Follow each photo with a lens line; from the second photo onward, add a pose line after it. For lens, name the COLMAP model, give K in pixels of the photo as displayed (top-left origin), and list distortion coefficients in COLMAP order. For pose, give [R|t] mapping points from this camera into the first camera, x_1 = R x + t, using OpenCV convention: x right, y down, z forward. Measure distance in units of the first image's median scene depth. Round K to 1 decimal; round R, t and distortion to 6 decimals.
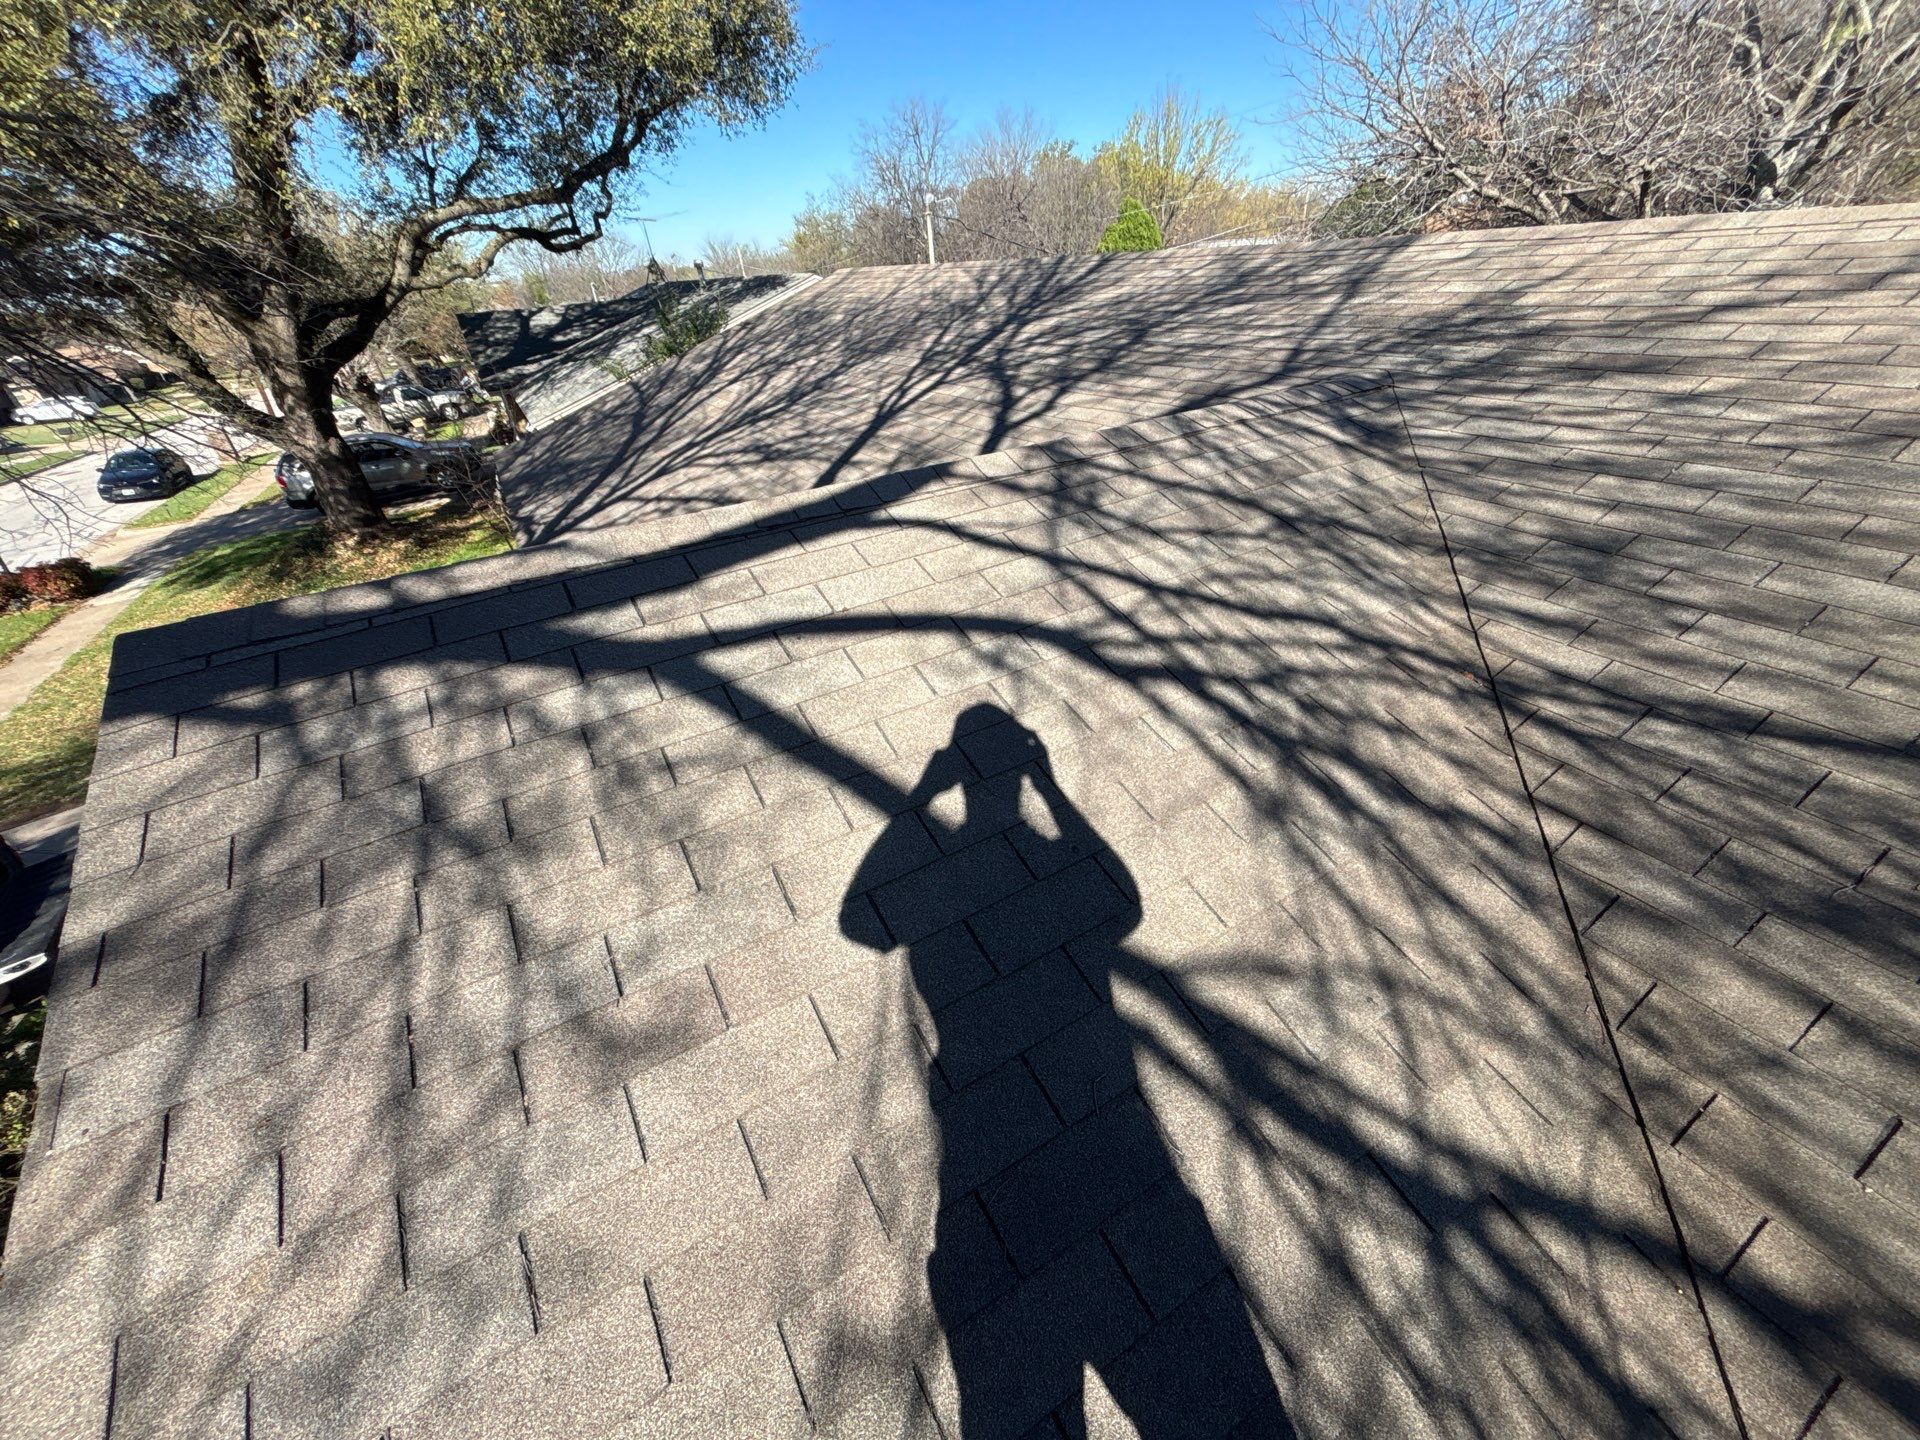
lens RADIAL K [[770.3, 0, 962.6], [0, 770.3, 721.0], [0, 0, 1]] dist [0.002516, -0.000398]
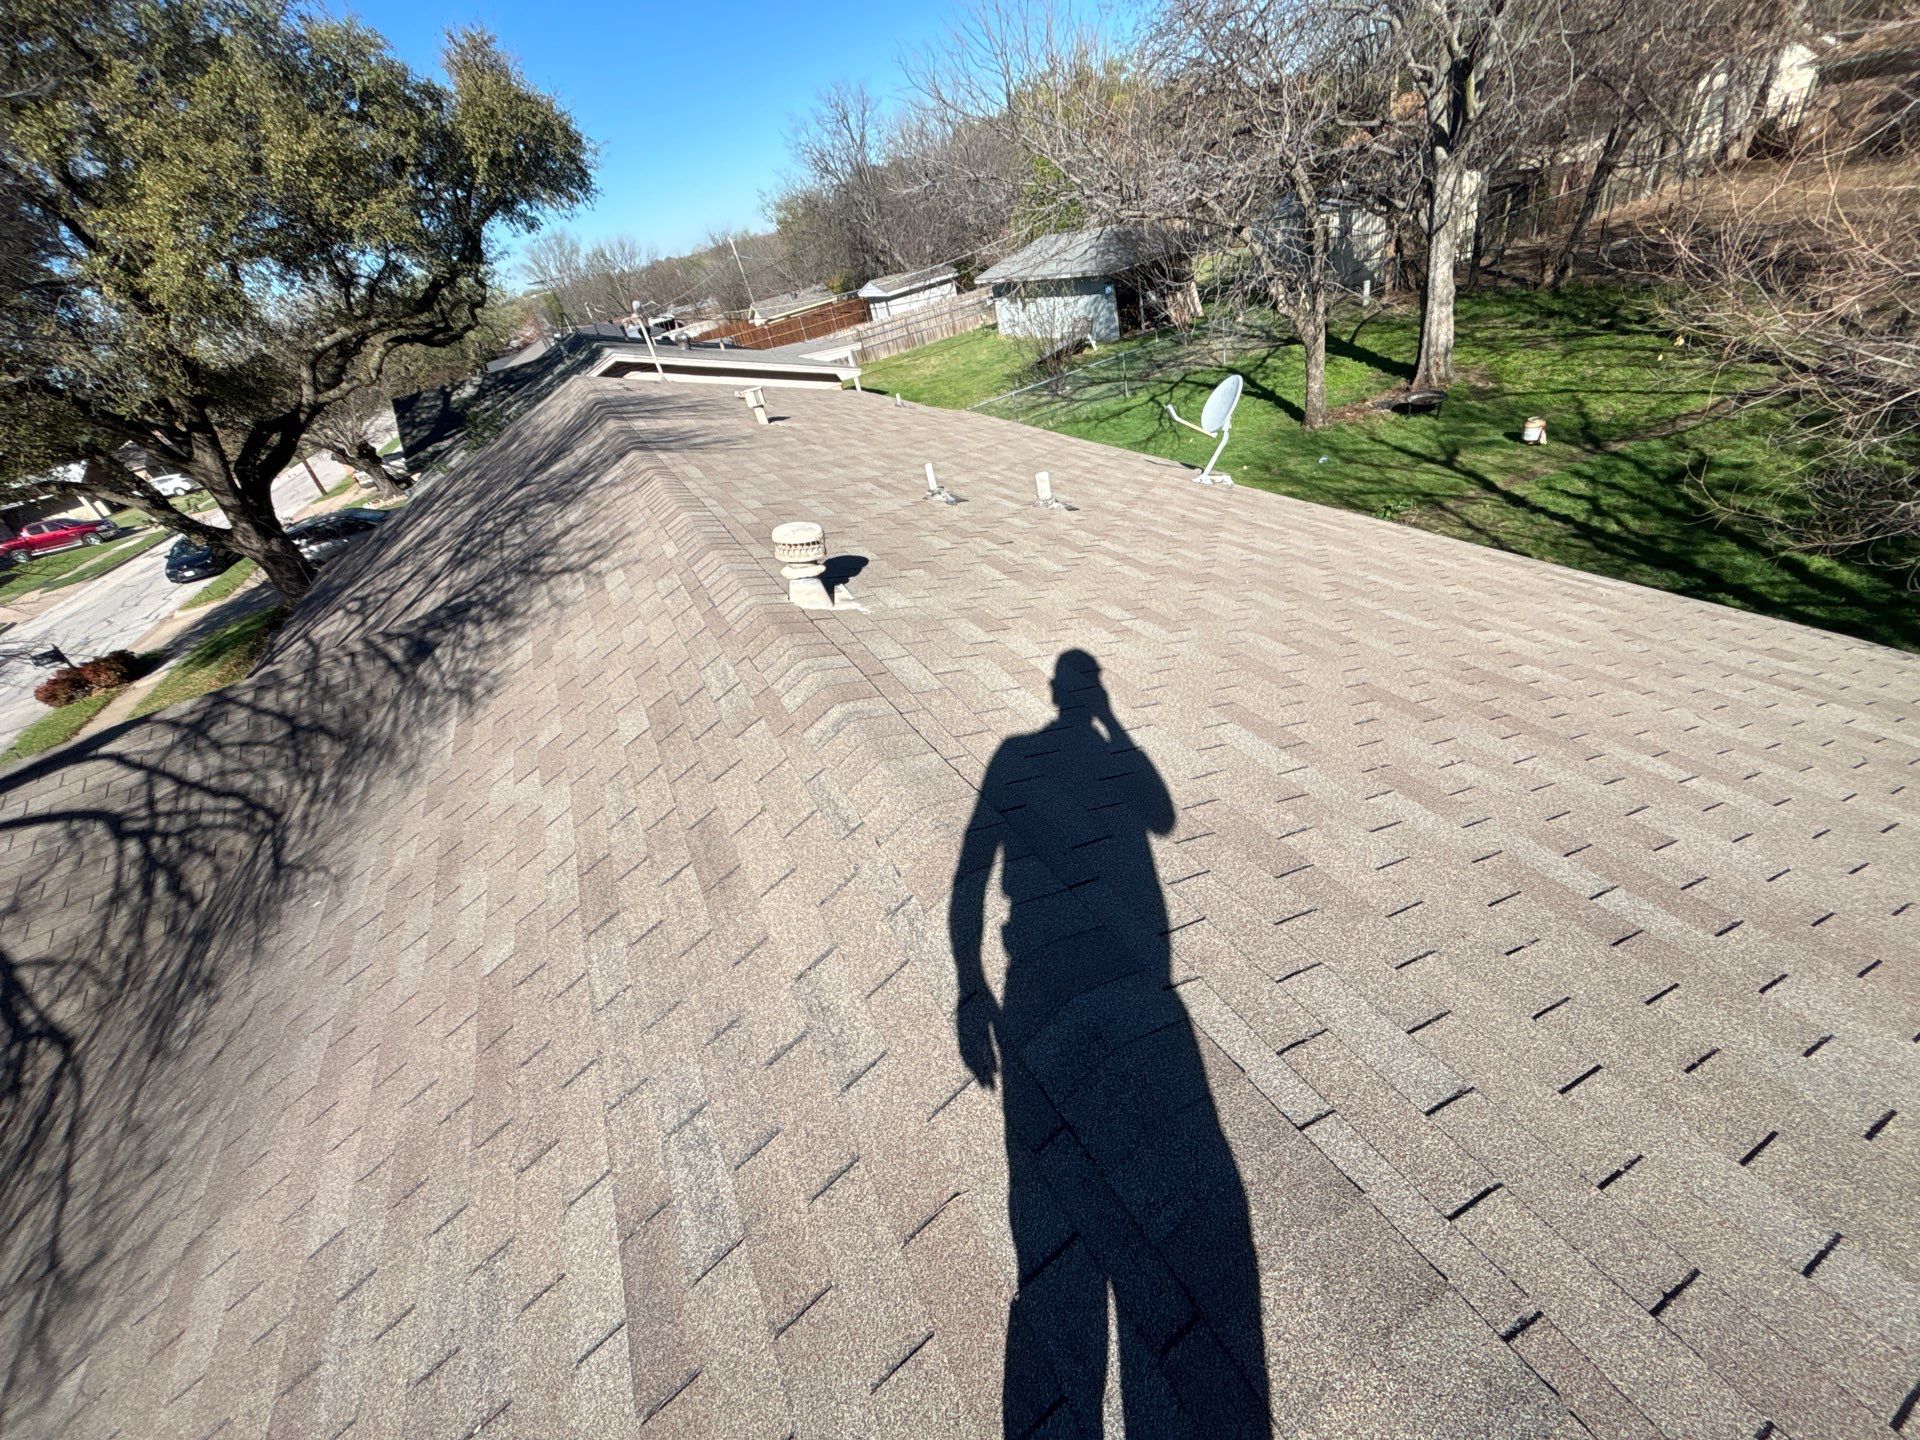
lens RADIAL K [[770.3, 0, 956.8], [0, 770.3, 721.1], [0, 0, 1]] dist [0.002516, -0.000398]
pose [[0.989348, -0.087893, -0.116037, 2.508837], [0.094815, 0.993945, 0.055534, -0.246510], [0.110453, -0.065945, 0.991691, -0.848731]]
